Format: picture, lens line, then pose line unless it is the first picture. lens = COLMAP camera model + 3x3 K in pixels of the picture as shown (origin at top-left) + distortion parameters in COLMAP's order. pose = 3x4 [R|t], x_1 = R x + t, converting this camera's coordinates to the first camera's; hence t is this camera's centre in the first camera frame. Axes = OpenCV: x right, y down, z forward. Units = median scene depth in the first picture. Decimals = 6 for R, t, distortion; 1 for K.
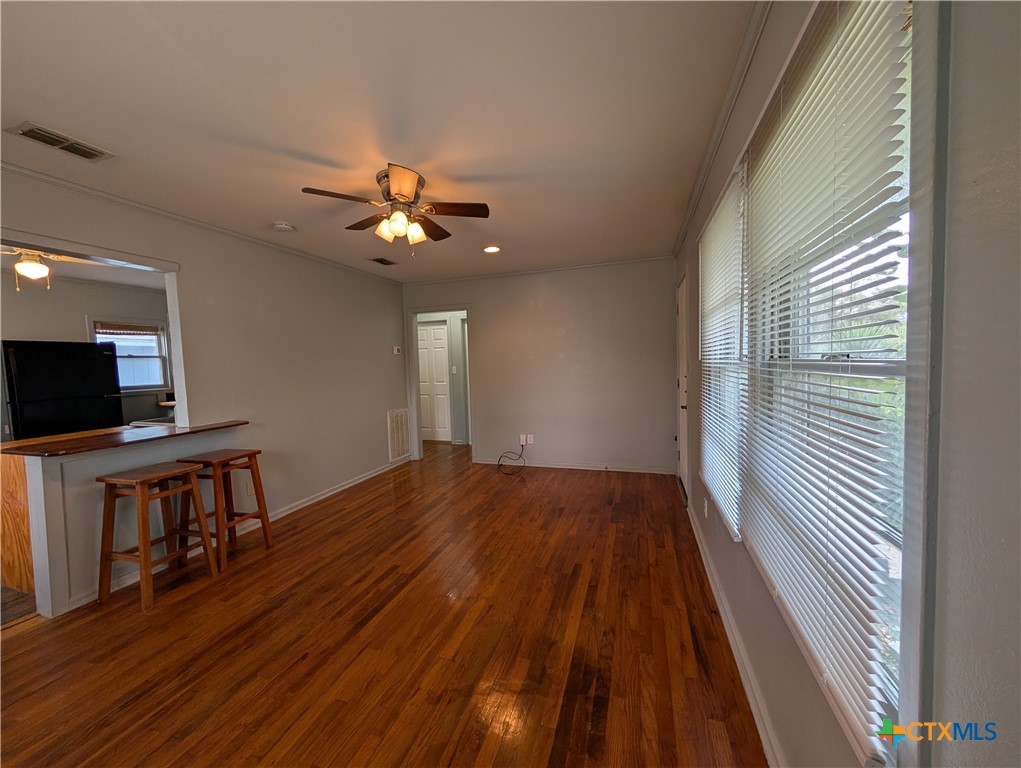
lens RADIAL K [[386.4, 0, 513.8], [0, 386.4, 384.9], [0, 0, 1]] dist [0.000754, 0.000252]
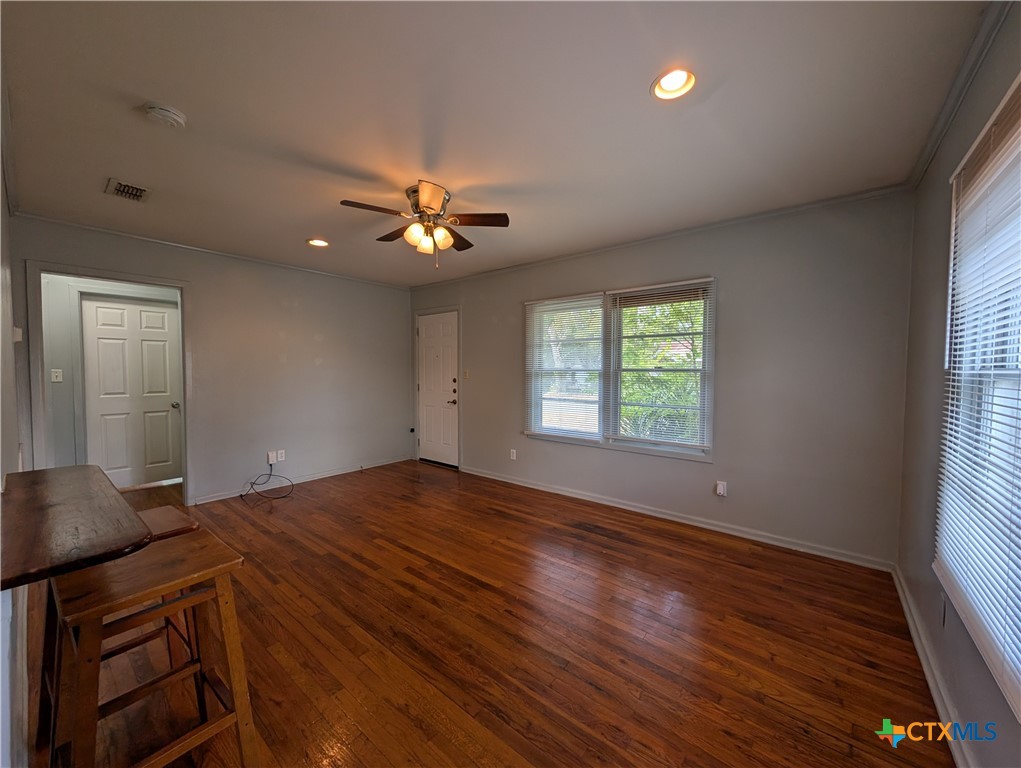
lens RADIAL K [[386.4, 0, 513.8], [0, 386.4, 384.9], [0, 0, 1]] dist [0.000754, 0.000252]
pose [[0.354142, -0.006052, 0.935172, -0.944763], [0.041905, 0.999077, -0.009404, 0.019928], [-0.934252, 0.042518, 0.354069, 0.317215]]
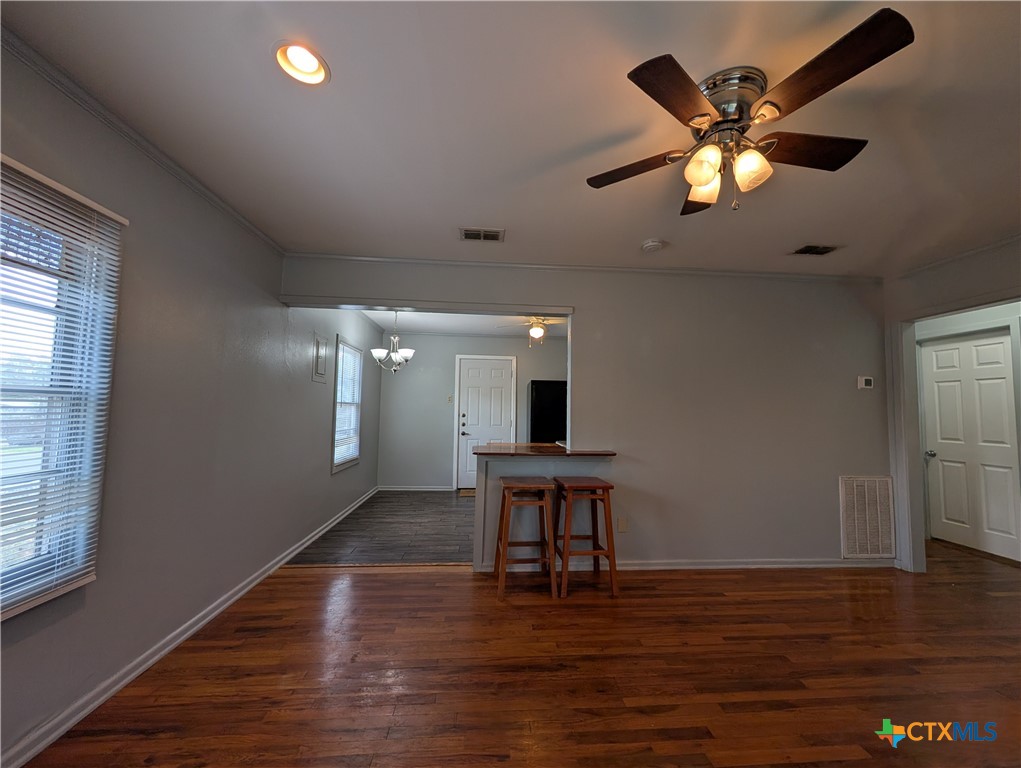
lens RADIAL K [[387.0, 0, 513.1], [0, 387.0, 385.4], [0, 0, 1]] dist [0.000452, 0.000001]
pose [[0.379392, -0.019226, -0.925036, 0.117319], [-0.084257, 0.994912, -0.055236, -0.000780], [0.921392, 0.098897, 0.375841, 0.378986]]
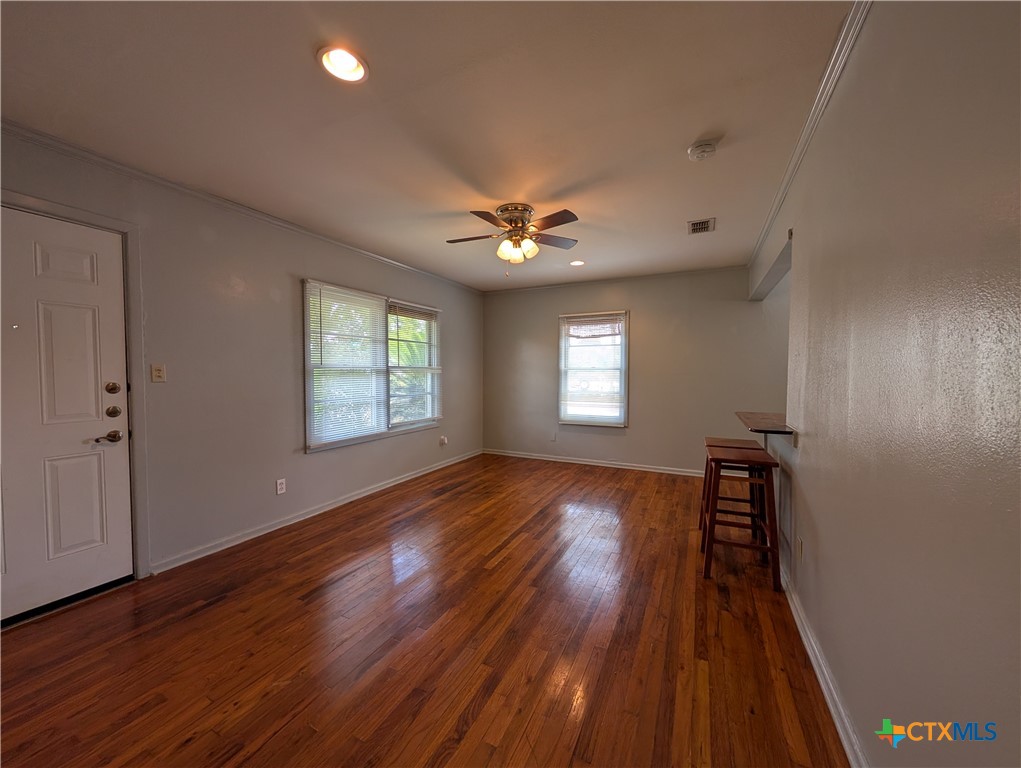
lens RADIAL K [[387.0, 0, 513.1], [0, 387.0, 385.4], [0, 0, 1]] dist [0.000452, 0.000001]
pose [[-0.988838, 0.024369, 0.146987, -0.348302], [0.038000, 0.995157, 0.090653, -0.068373], [-0.144066, 0.095227, -0.984976, 1.747791]]
